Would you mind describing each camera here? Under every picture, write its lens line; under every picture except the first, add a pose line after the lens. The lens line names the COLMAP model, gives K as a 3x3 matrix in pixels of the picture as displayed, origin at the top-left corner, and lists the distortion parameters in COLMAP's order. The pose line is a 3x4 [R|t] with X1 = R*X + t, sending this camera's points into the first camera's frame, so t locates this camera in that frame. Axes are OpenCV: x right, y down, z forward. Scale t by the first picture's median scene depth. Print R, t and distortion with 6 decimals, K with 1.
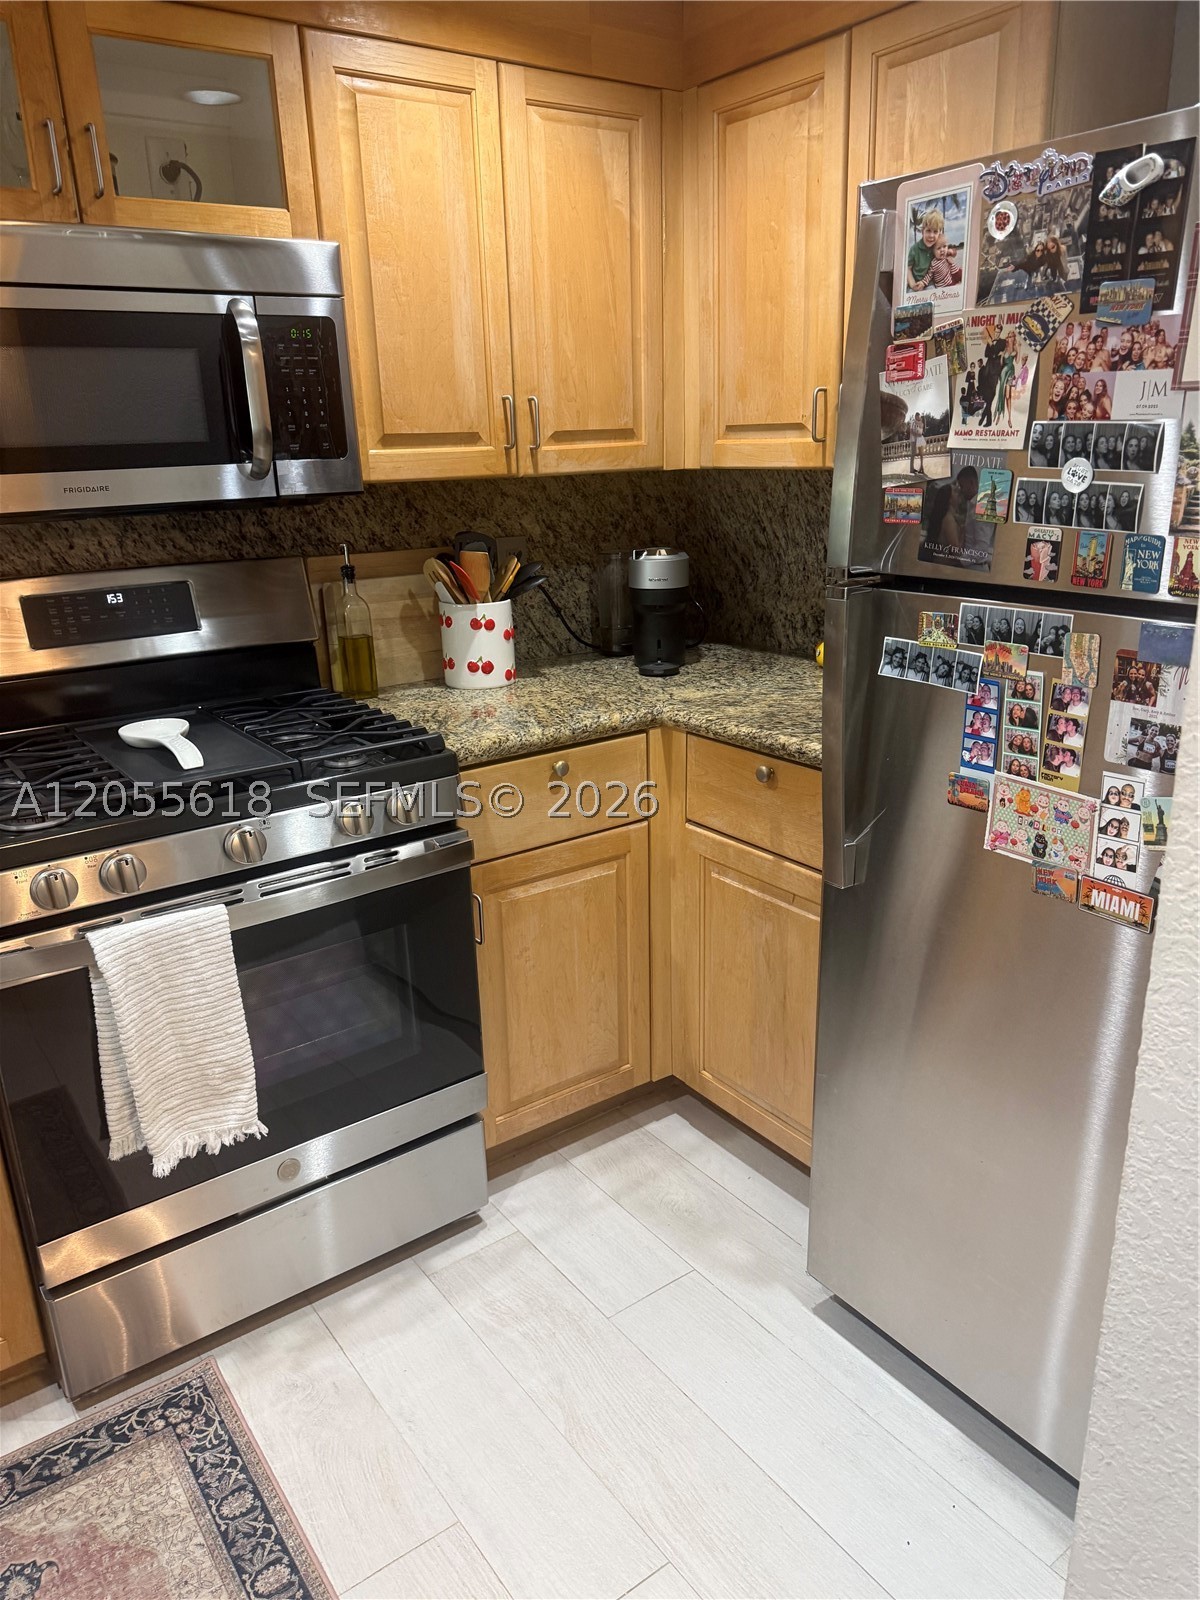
lens RADIAL K [[1129.5, 0, 595.1], [0, 1129.5, 816.7], [0, 0, 1]] dist [0.063965, -0.078409]
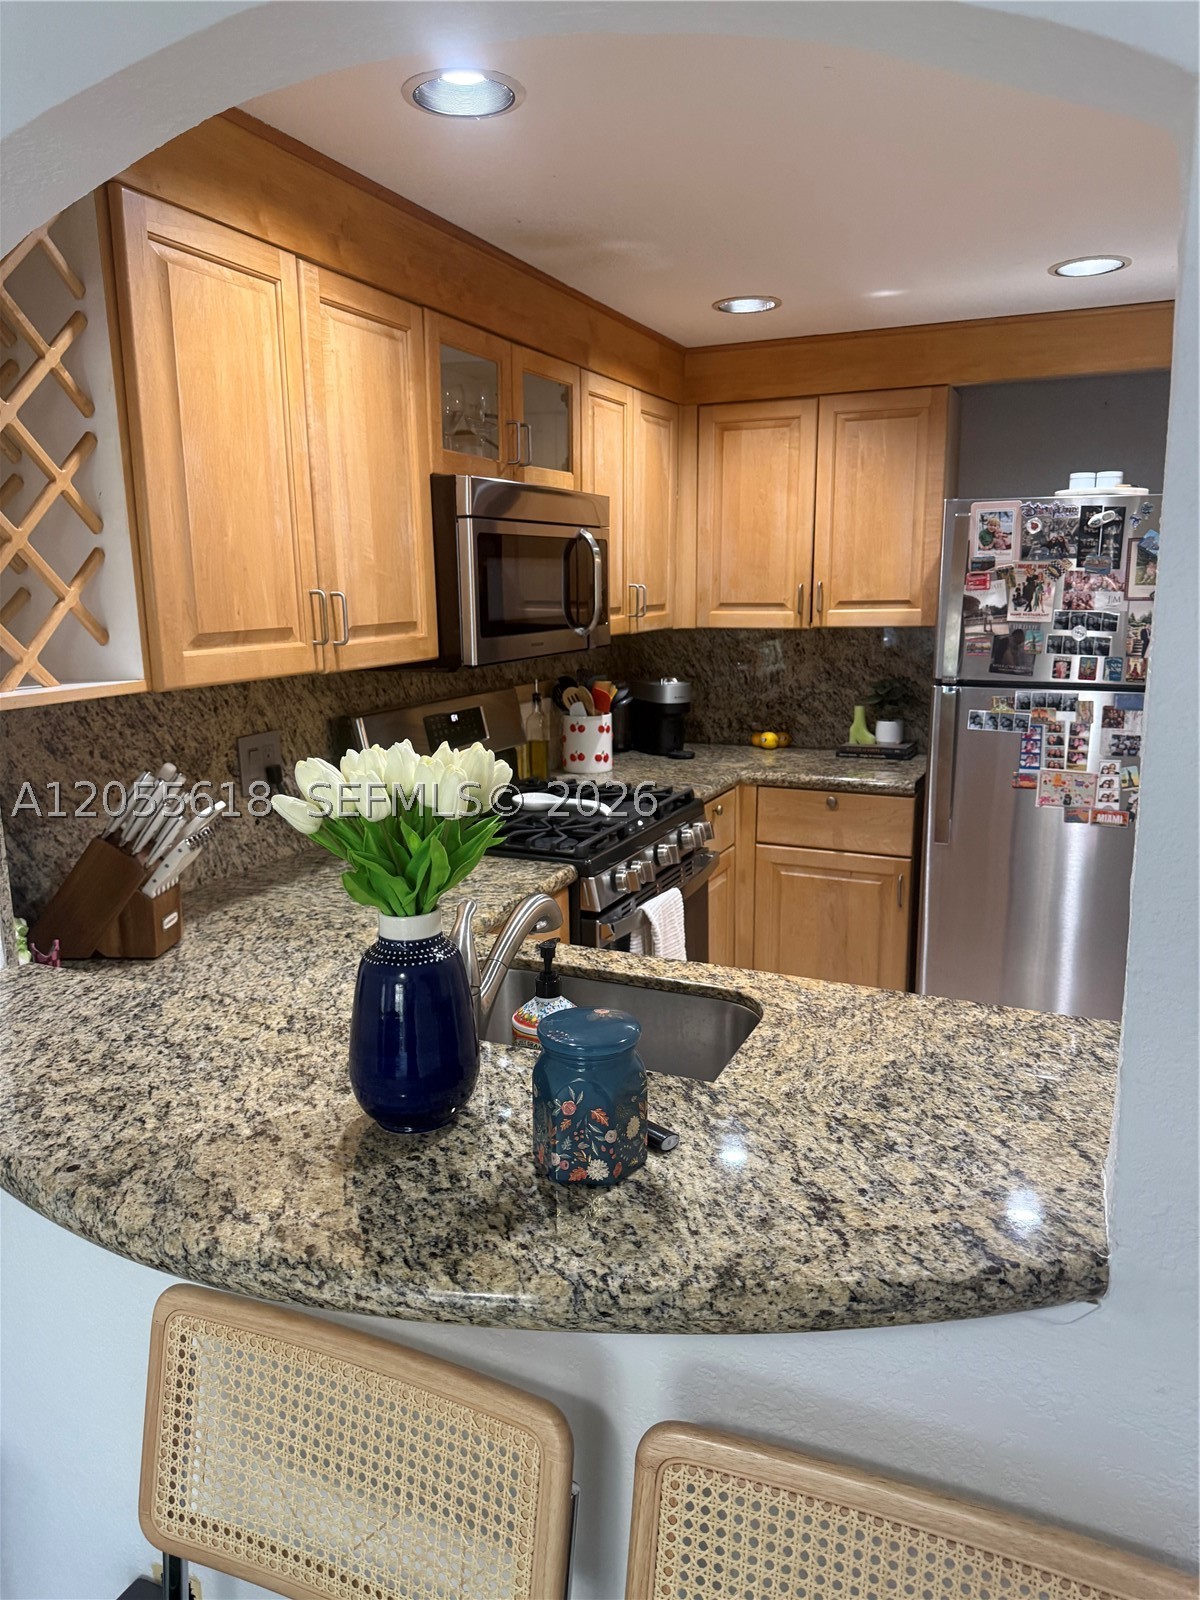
lens RADIAL K [[1126.0, 0, 594.6], [0, 1126.0, 801.2], [0, 0, 1]] dist [0.164067, -0.301341]
pose [[0.858554, -0.074316, 0.507309, -1.489254], [0.143411, 0.984755, -0.098447, 0.114747], [-0.492259, 0.157276, 0.856122, -0.419970]]
